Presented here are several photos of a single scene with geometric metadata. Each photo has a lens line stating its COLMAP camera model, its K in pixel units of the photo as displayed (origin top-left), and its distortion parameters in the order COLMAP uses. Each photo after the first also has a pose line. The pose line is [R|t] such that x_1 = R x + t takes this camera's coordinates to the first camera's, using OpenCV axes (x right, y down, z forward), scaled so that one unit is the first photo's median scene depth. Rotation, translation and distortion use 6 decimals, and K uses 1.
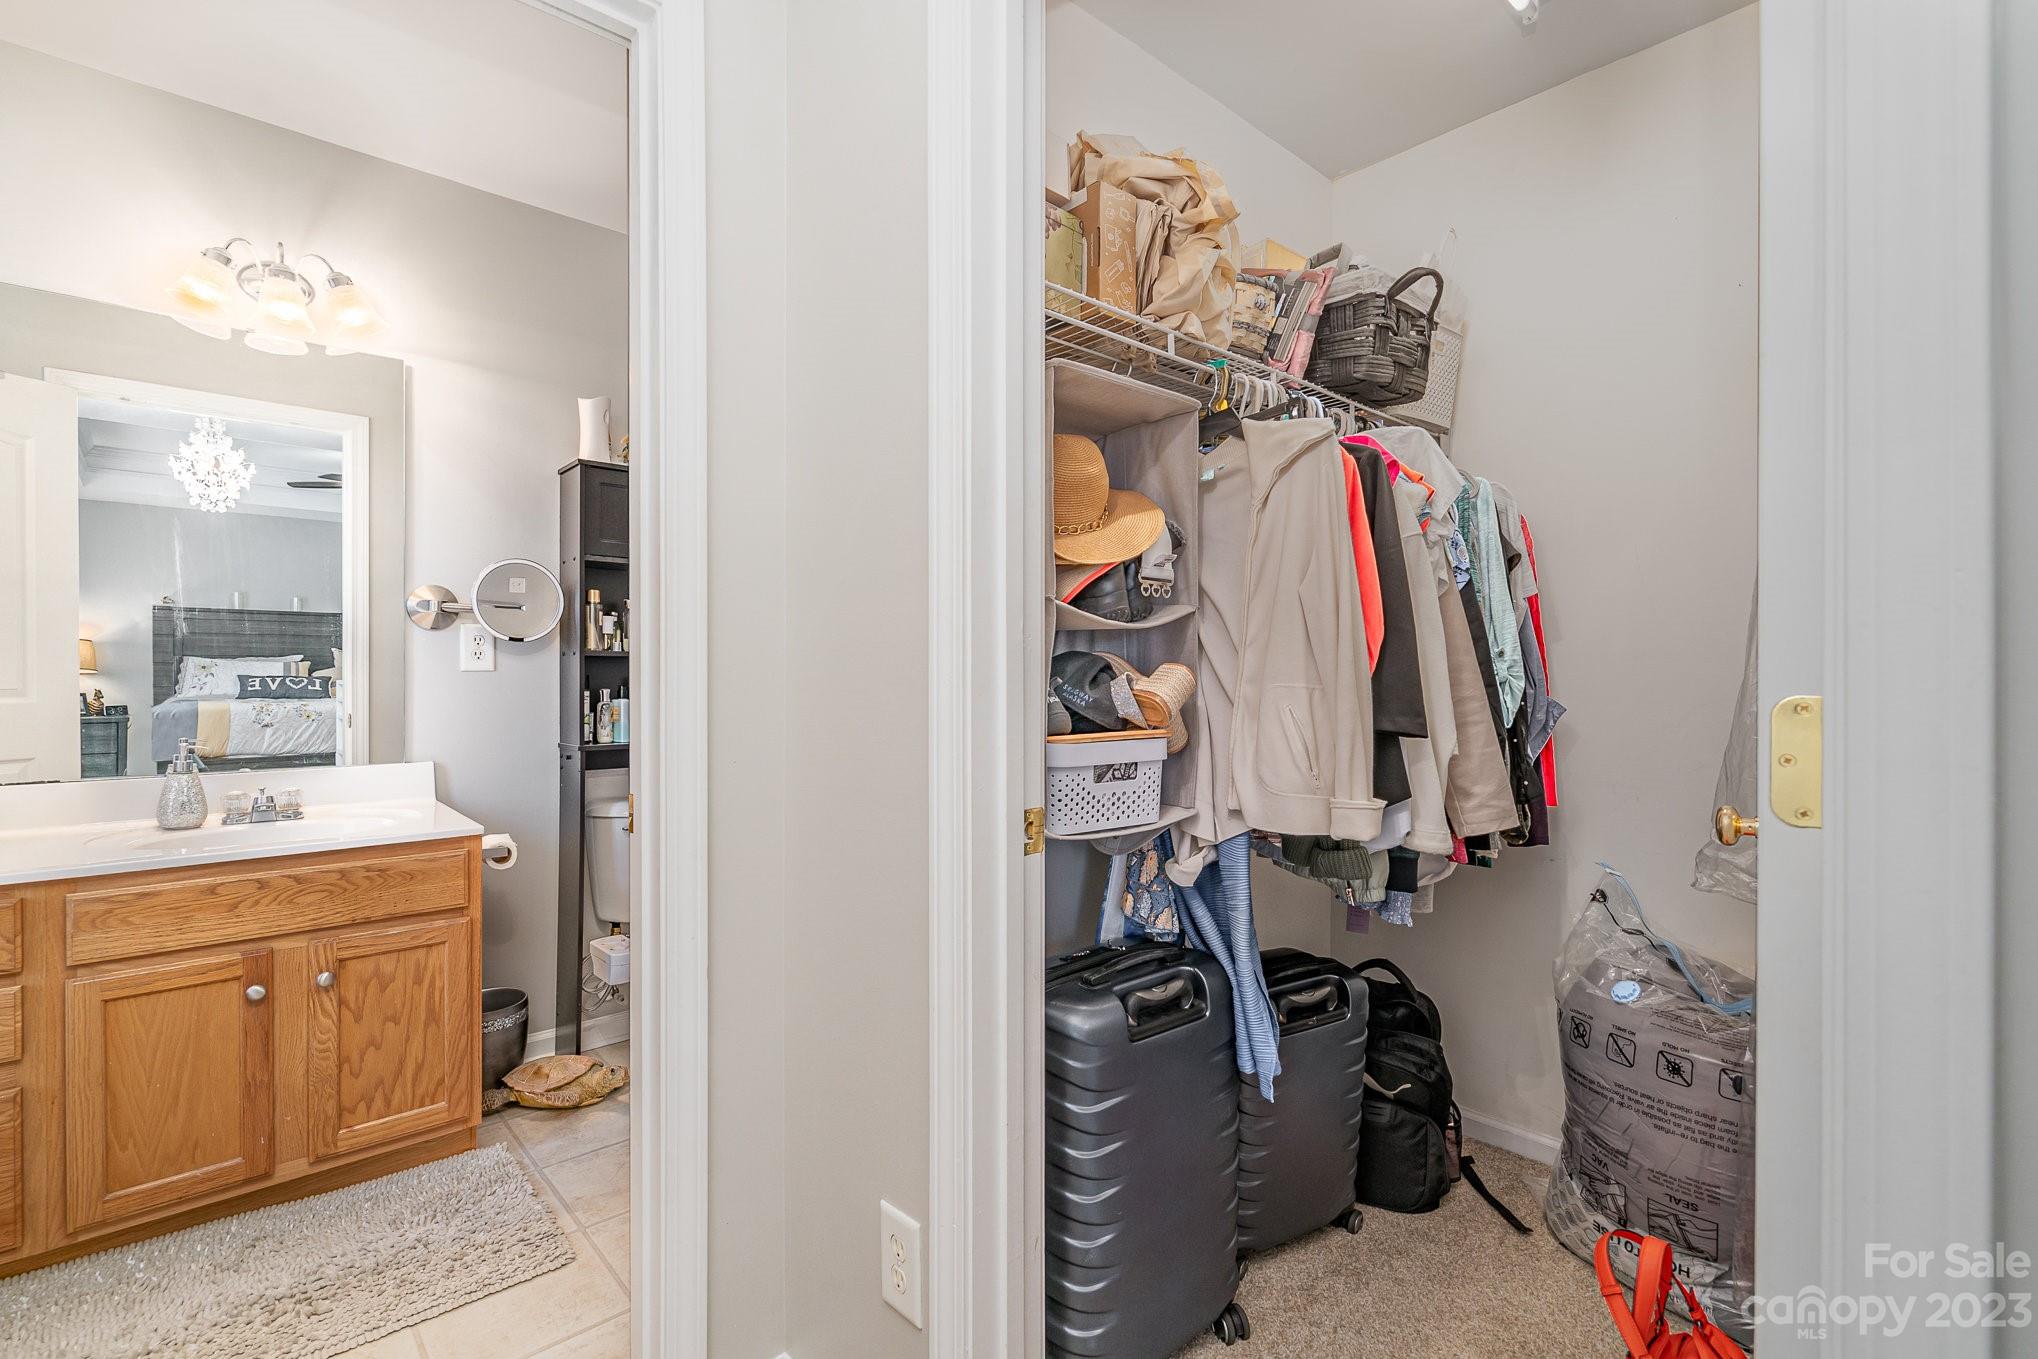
lens RADIAL K [[924.9, 0, 1019.0], [0, 924.9, 679.5], [0, 0, 1]] dist [-0.001278, 0.000482]
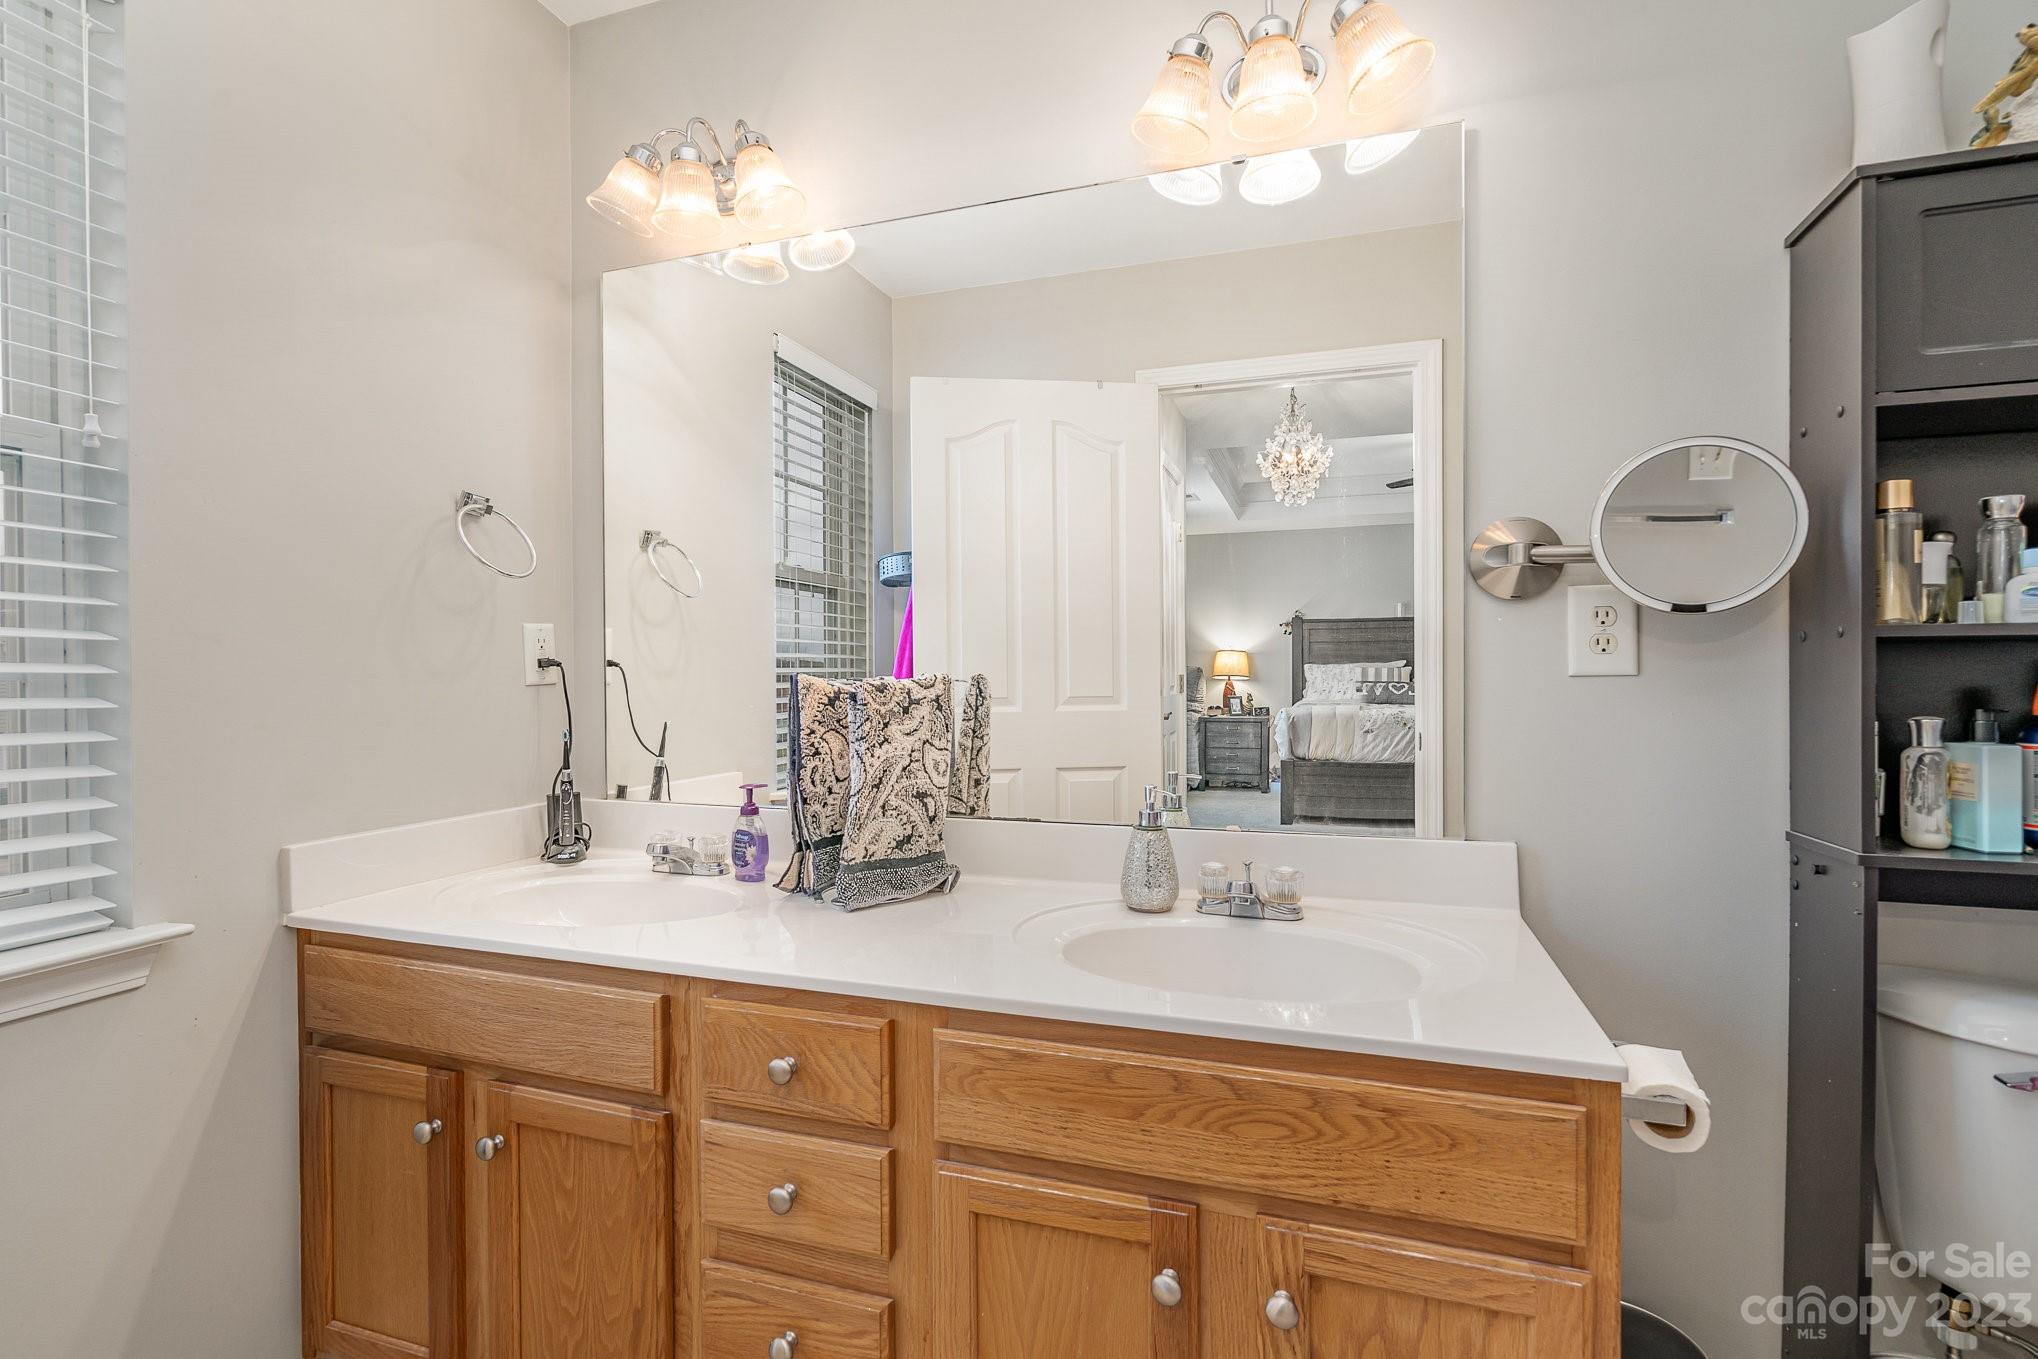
lens RADIAL K [[824.7, 0, 1019.0], [0, 824.7, 679.5], [0, 0, 1]] dist [-0.001429, 0.000219]
pose [[0.425082, -0.001195, -0.905154, -0.320529], [-0.002986, 0.999992, -0.002723, -0.005057], [0.905150, 0.003860, 0.425075, 0.531119]]
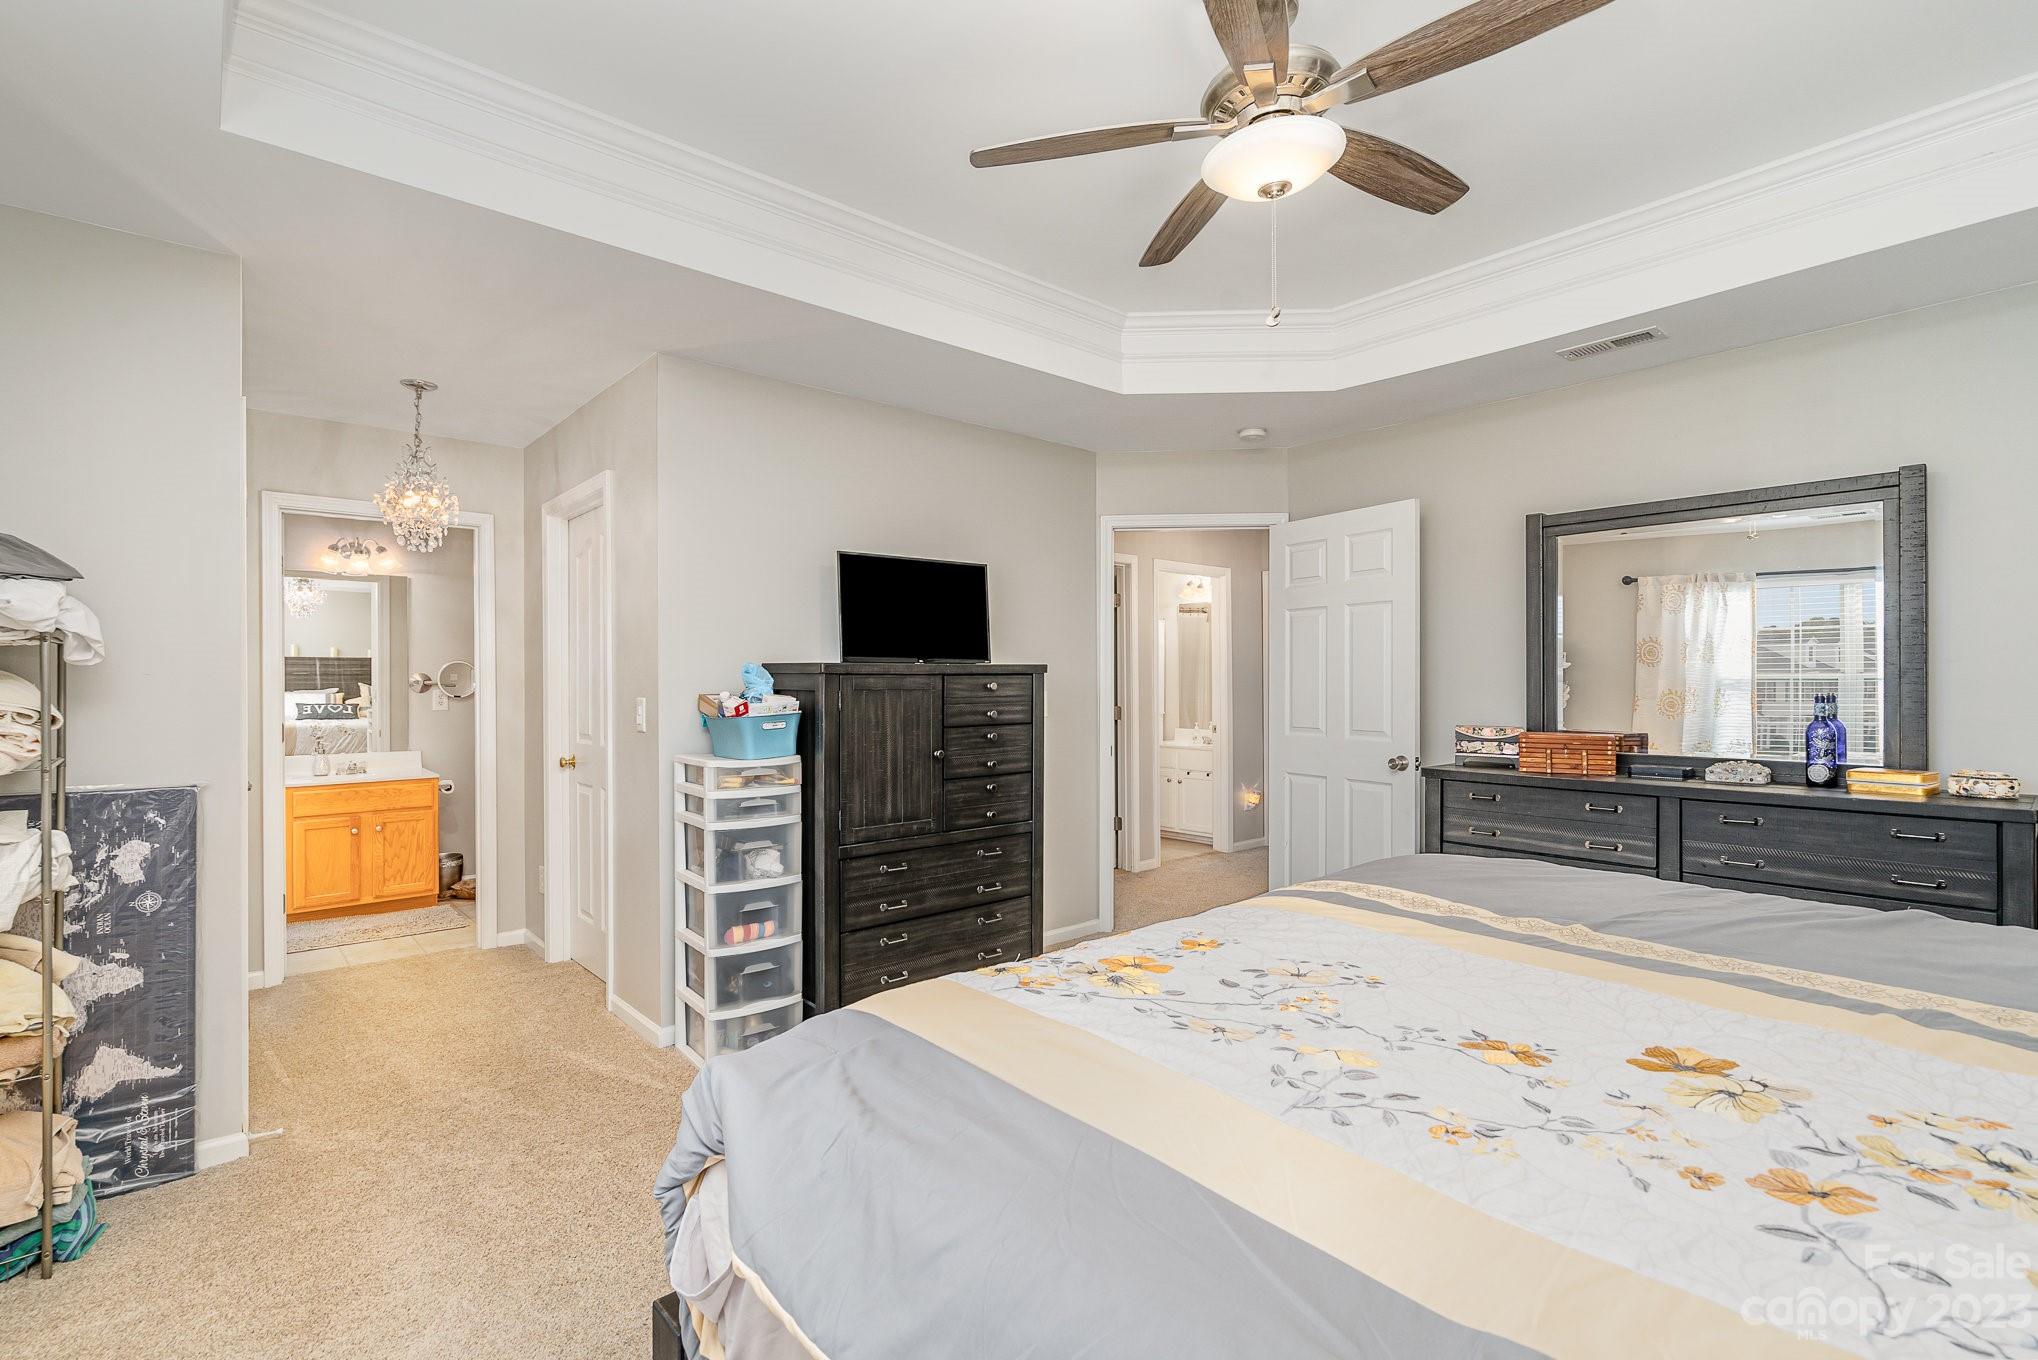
lens RADIAL K [[951.4, 0, 1019.0], [0, 951.4, 680.0], [0, 0, 1]] dist [-0.000097, 0.000156]
pose [[0.999799, -0.008797, -0.018015, 0.895599], [0.008640, 0.999924, -0.008752, -0.052566], [0.018090, 0.008595, 0.999799, -1.335524]]
